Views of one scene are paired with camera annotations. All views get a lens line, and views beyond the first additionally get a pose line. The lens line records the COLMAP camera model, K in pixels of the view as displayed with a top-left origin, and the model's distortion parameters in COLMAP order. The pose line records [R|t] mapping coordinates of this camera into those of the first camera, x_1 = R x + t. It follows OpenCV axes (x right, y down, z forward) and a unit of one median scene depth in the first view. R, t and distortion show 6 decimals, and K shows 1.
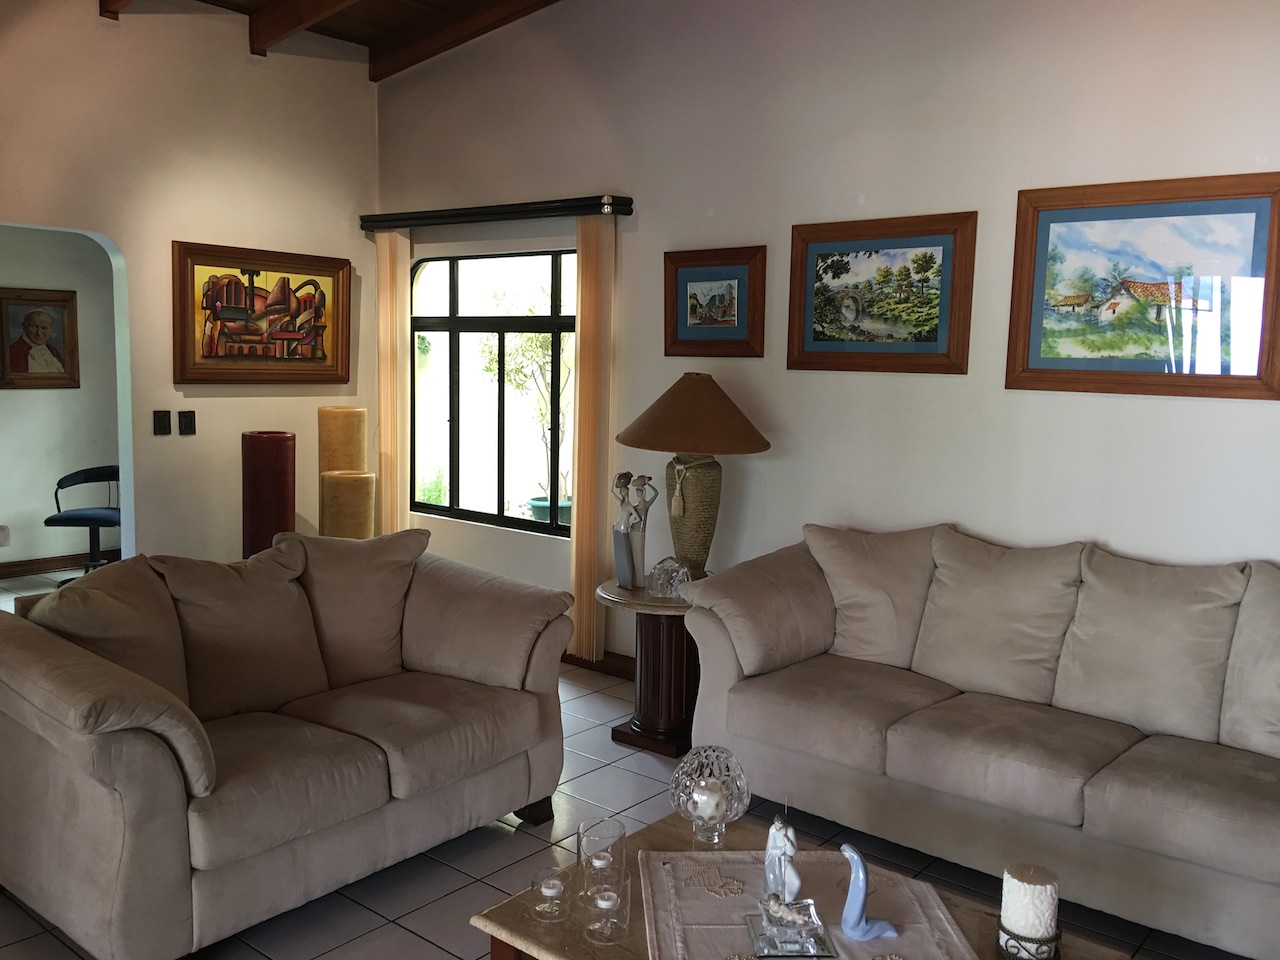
lens RADIAL K [[1076.5, 0, 628.2], [0, 1076.5, 473.7], [0, 0, 1]] dist [0.065376, -0.035411]
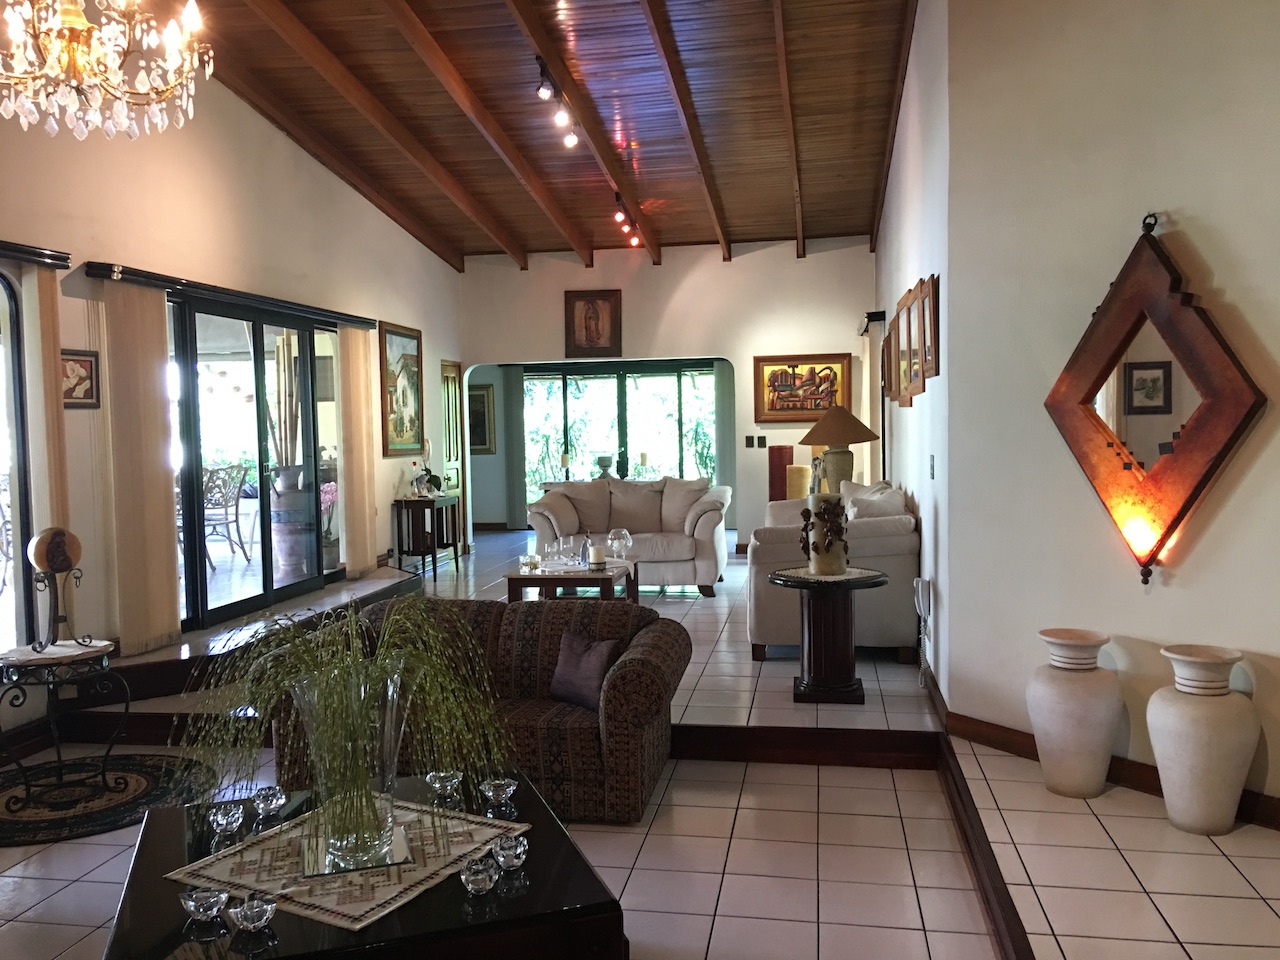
lens RADIAL K [[1076.5, 0, 637.4], [0, 1076.5, 474.9], [0, 0, 1]] dist [0.065376, -0.035411]
pose [[0.495786, 0.009215, -0.868396, 1.571523], [-0.058989, 0.997992, -0.023088, 0.096809], [0.866439, 0.062672, 0.495334, -0.275338]]
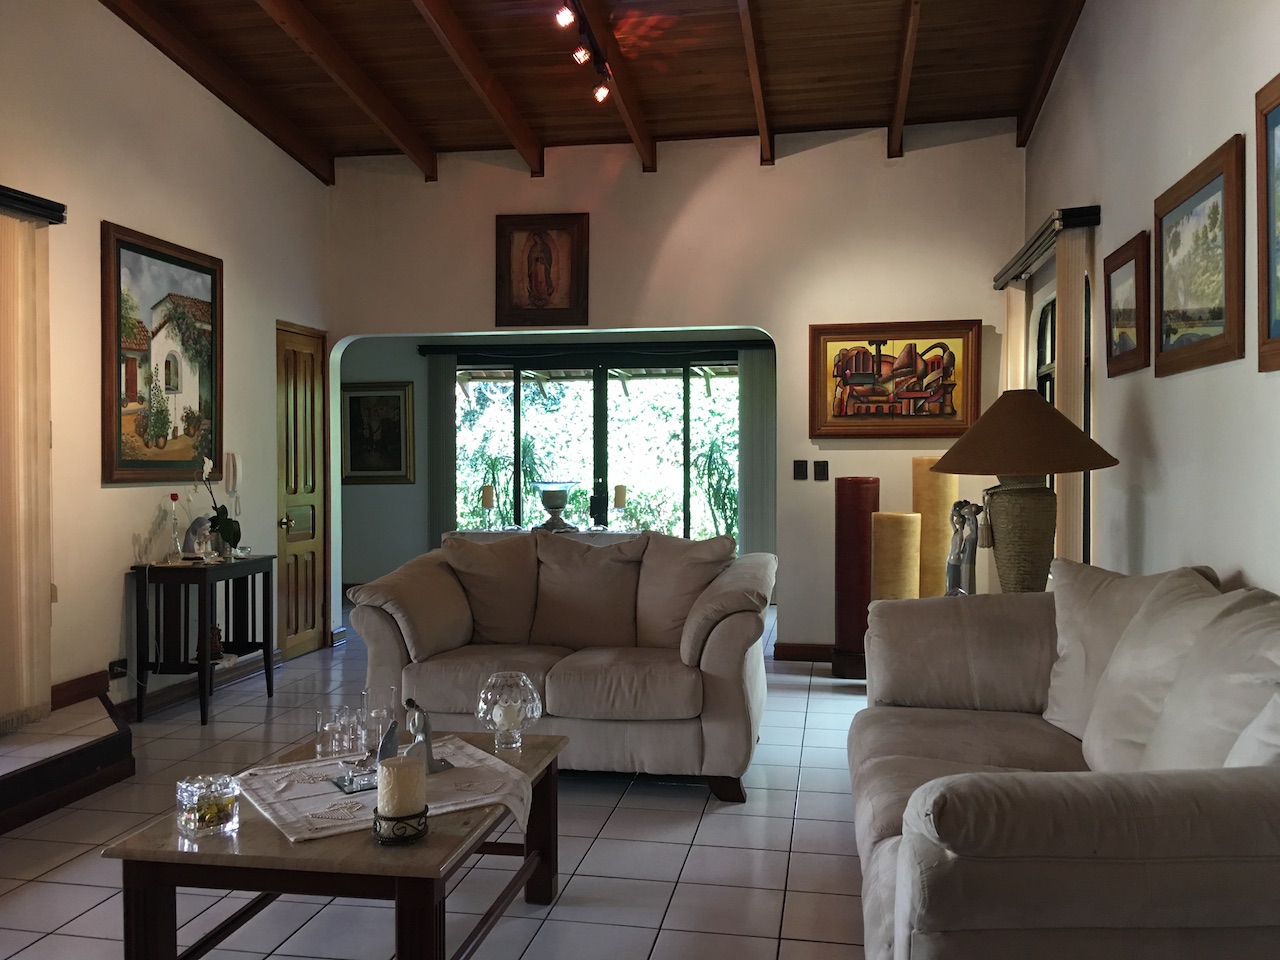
lens RADIAL K [[1076.5, 0, 638.3], [0, 1076.5, 477.6], [0, 0, 1]] dist [0.065376, -0.035411]
pose [[0.485236, -0.007250, -0.874353, 0.688834], [-0.078533, 0.995563, -0.051838, 0.049693], [0.870850, 0.093819, 0.482513, 0.294525]]
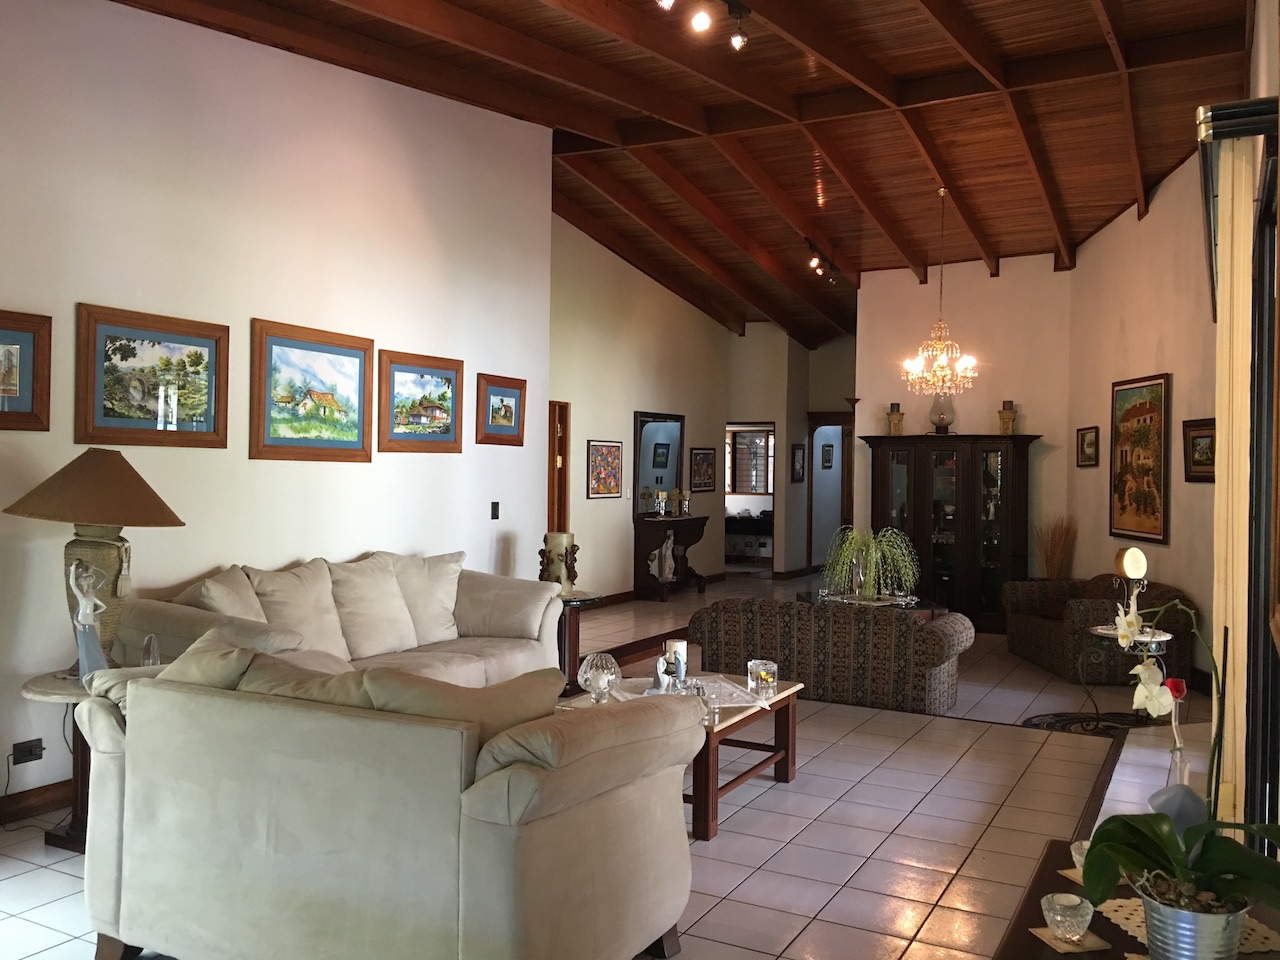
lens RADIAL K [[1076.5, 0, 639.4], [0, 1076.5, 474.0], [0, 0, 1]] dist [0.065376, -0.035411]
pose [[-0.196157, -0.032556, 0.980032, -0.978243], [0.079838, 0.995600, 0.049053, -0.078960], [-0.977317, 0.087866, -0.192695, 0.709211]]
